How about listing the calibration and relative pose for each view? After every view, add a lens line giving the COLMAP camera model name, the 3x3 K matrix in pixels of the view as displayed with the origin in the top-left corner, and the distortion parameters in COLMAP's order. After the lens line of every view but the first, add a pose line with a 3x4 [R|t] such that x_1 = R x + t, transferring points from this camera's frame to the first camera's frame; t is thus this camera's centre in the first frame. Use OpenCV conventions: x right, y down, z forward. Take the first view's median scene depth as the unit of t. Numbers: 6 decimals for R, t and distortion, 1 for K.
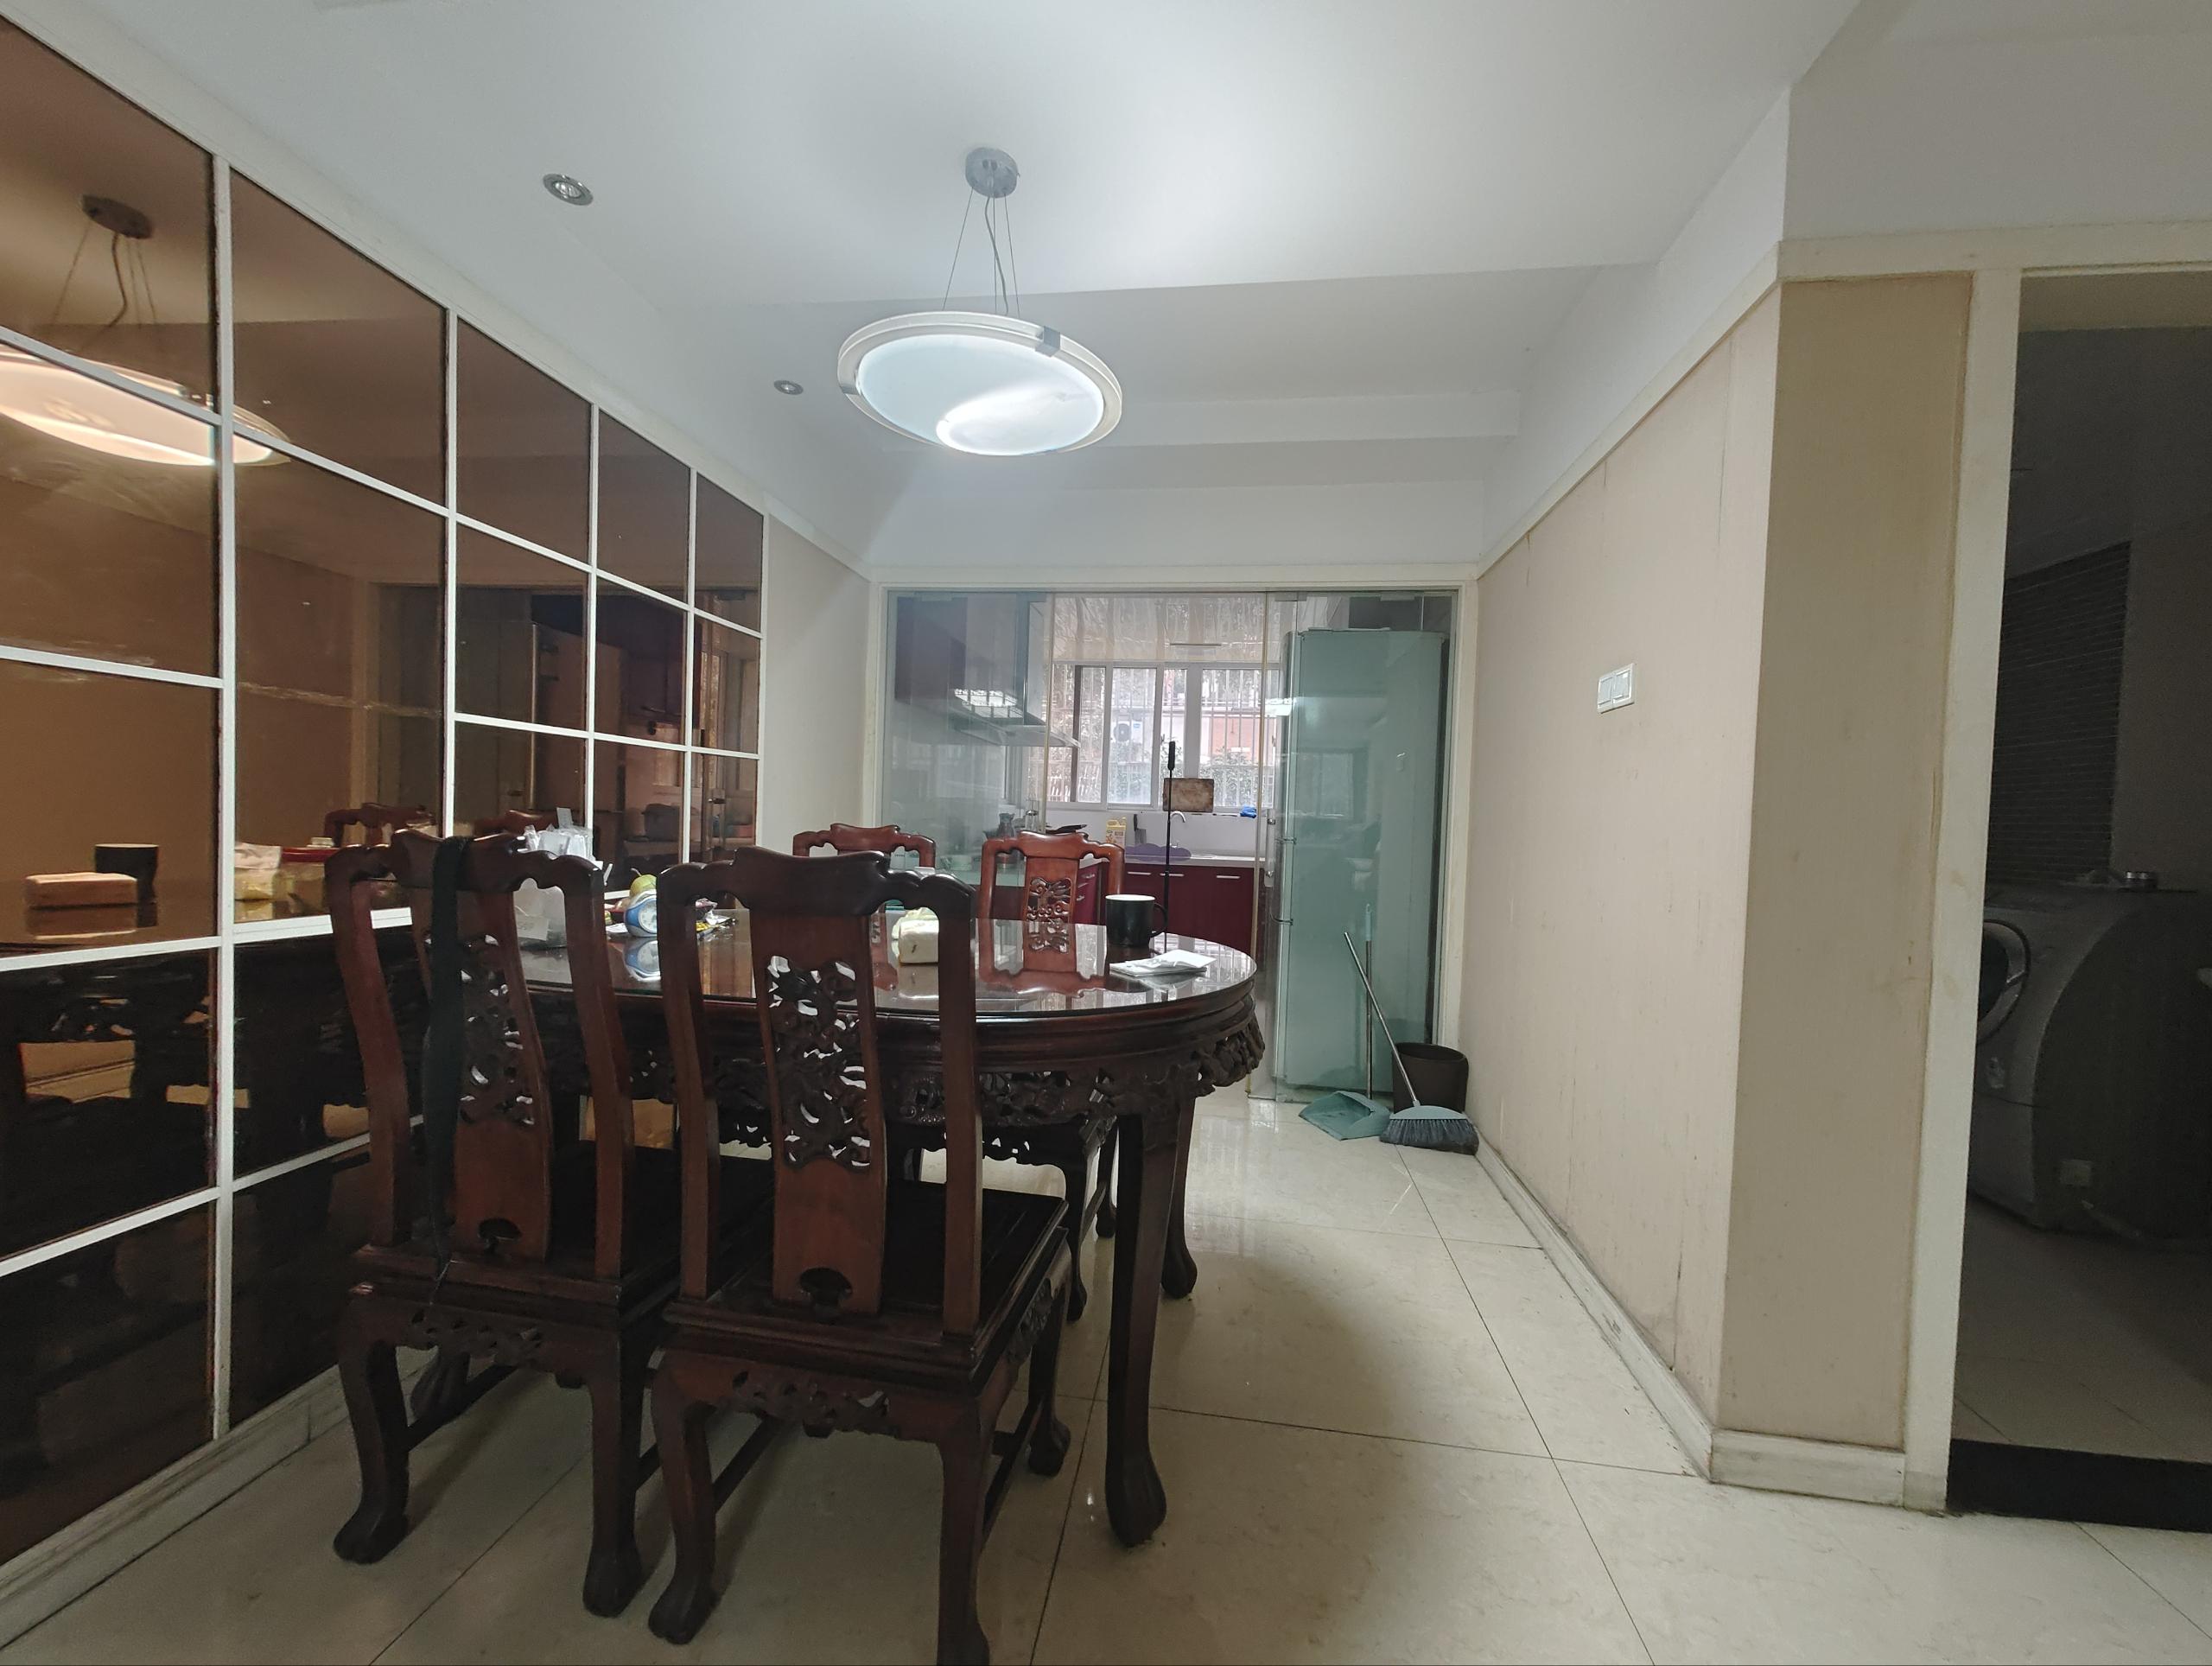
lens RADIAL K [[870.4, 0, 1108.2], [0, 870.4, 839.3], [0, 0, 1]] dist [-0.006754, -0.001576]
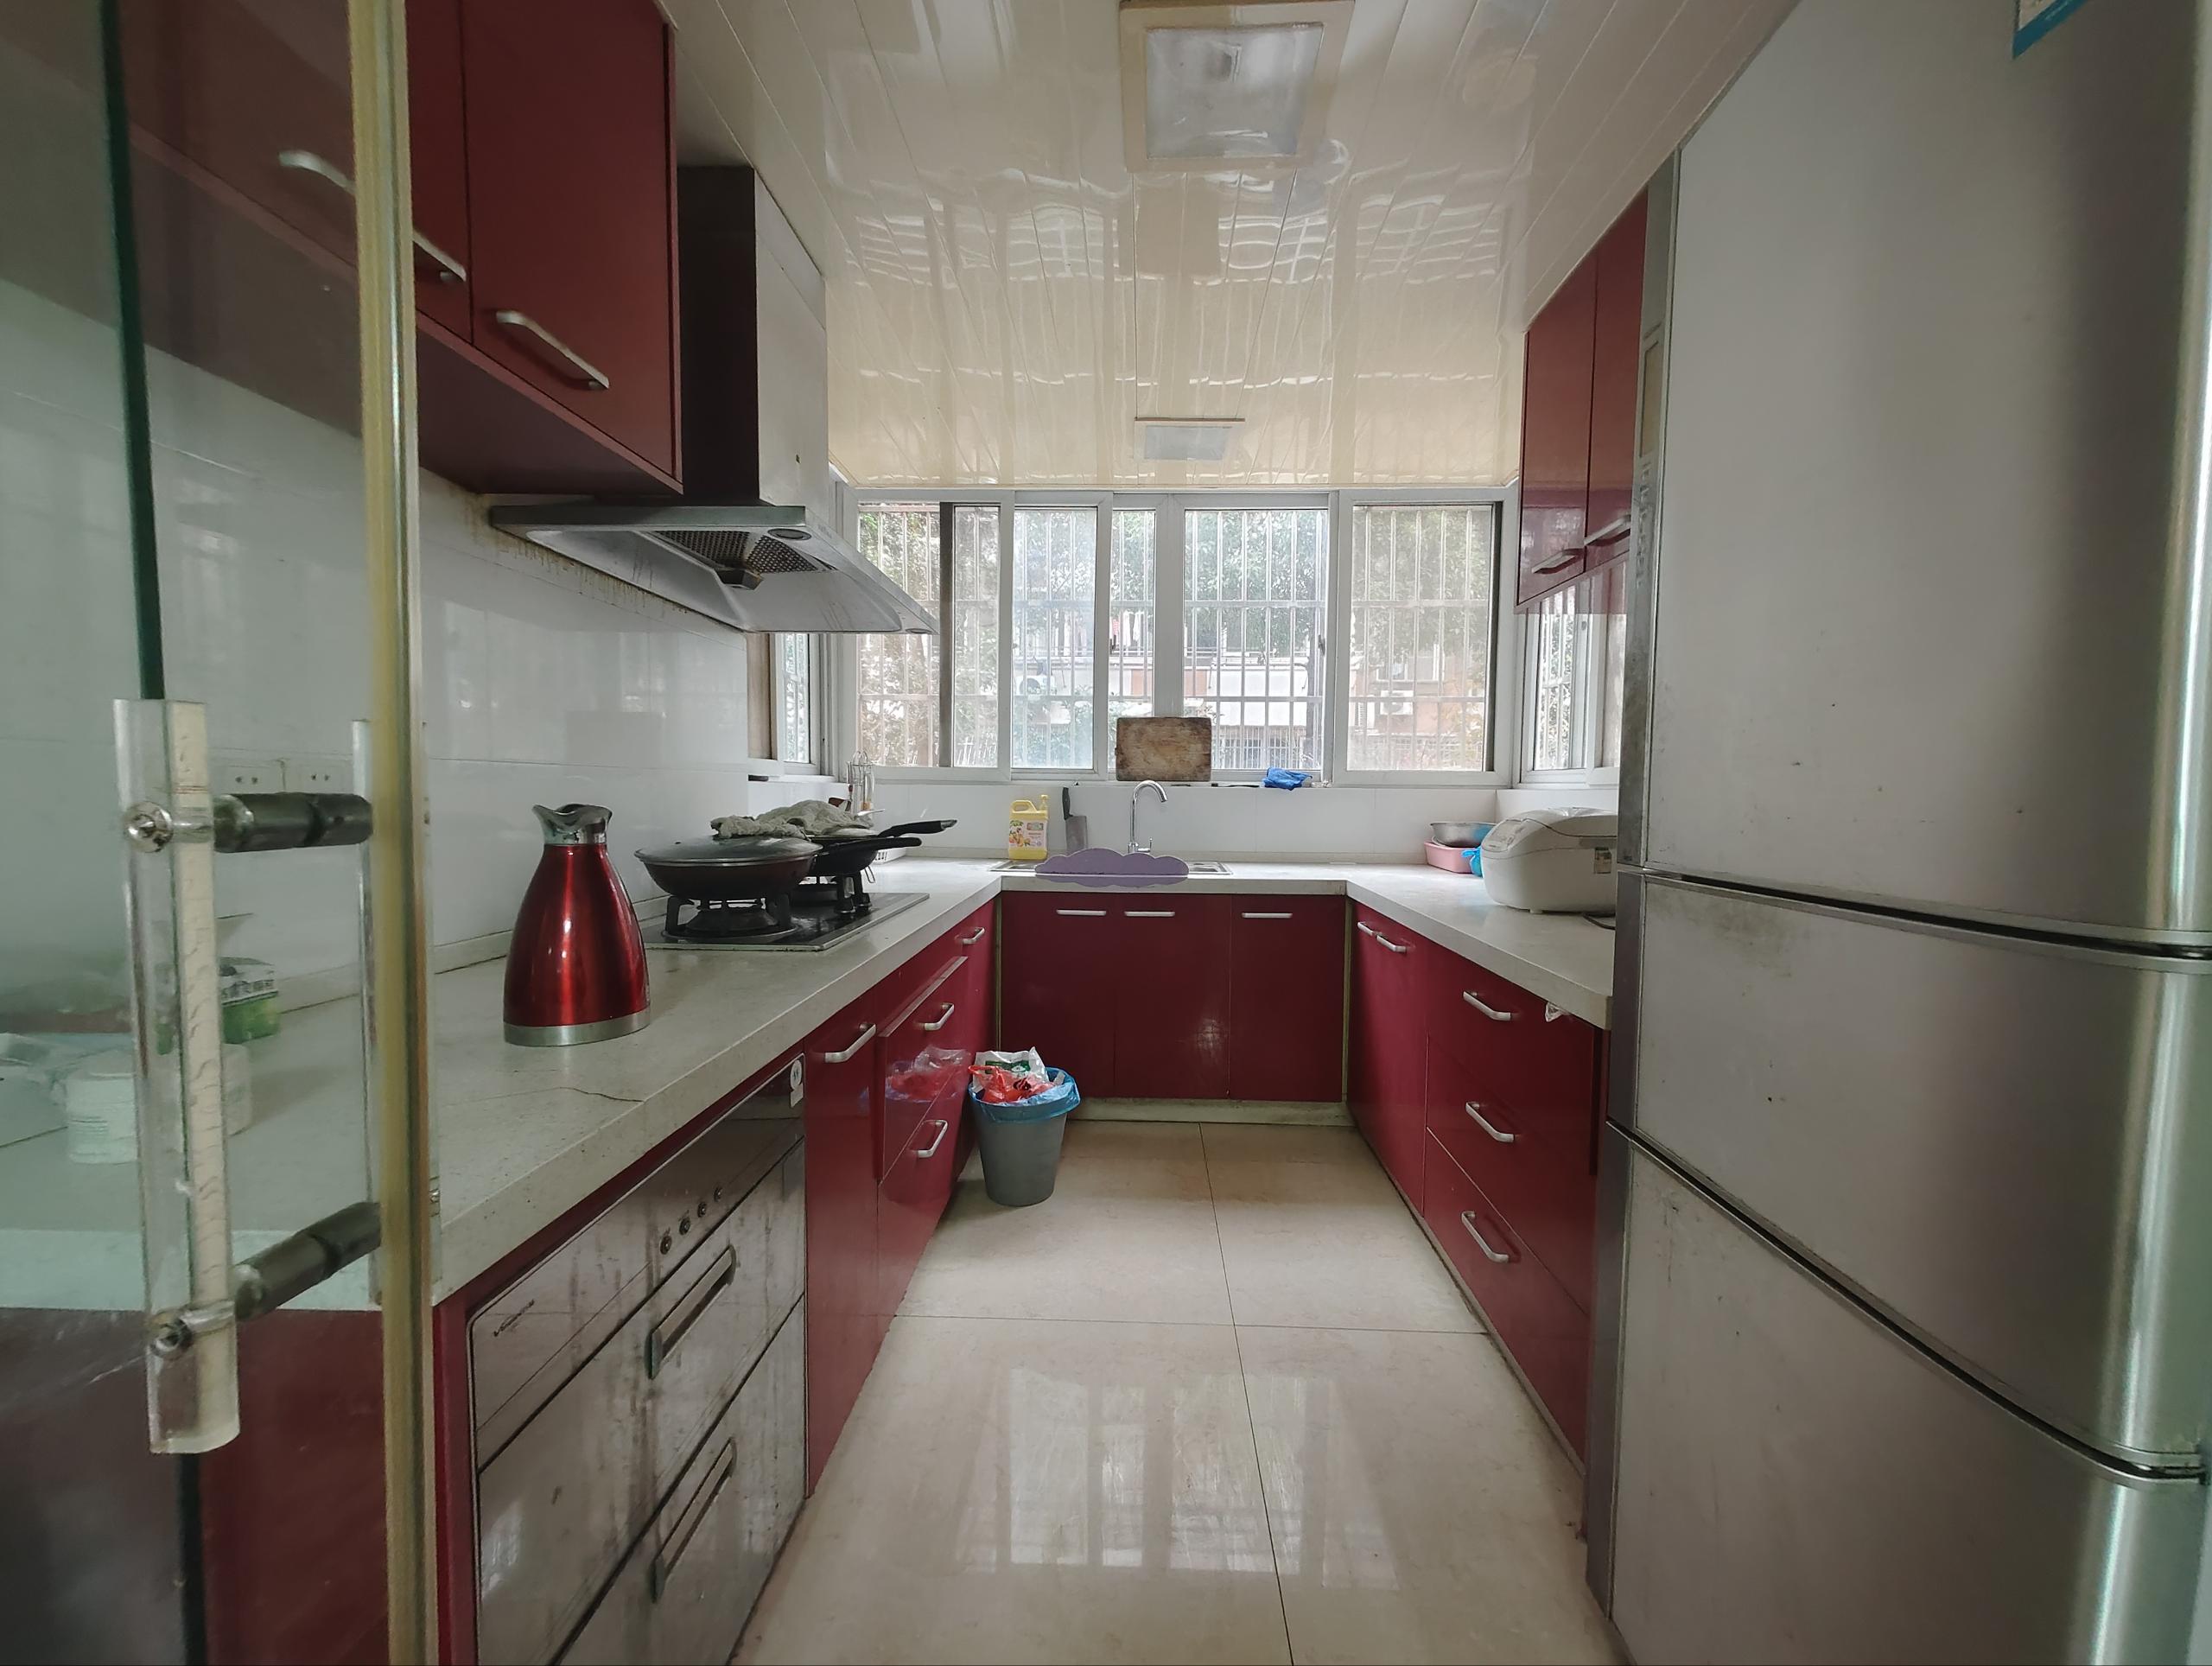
lens RADIAL K [[870.4, 0, 1109.4], [0, 870.4, 832.7], [0, 0, 1]] dist [-0.006754, -0.001576]
pose [[0.994642, -0.029668, 0.099031, 0.004989], [0.026820, 0.999191, 0.029970, -0.016863], [-0.099840, -0.027153, 0.994633, 0.474920]]
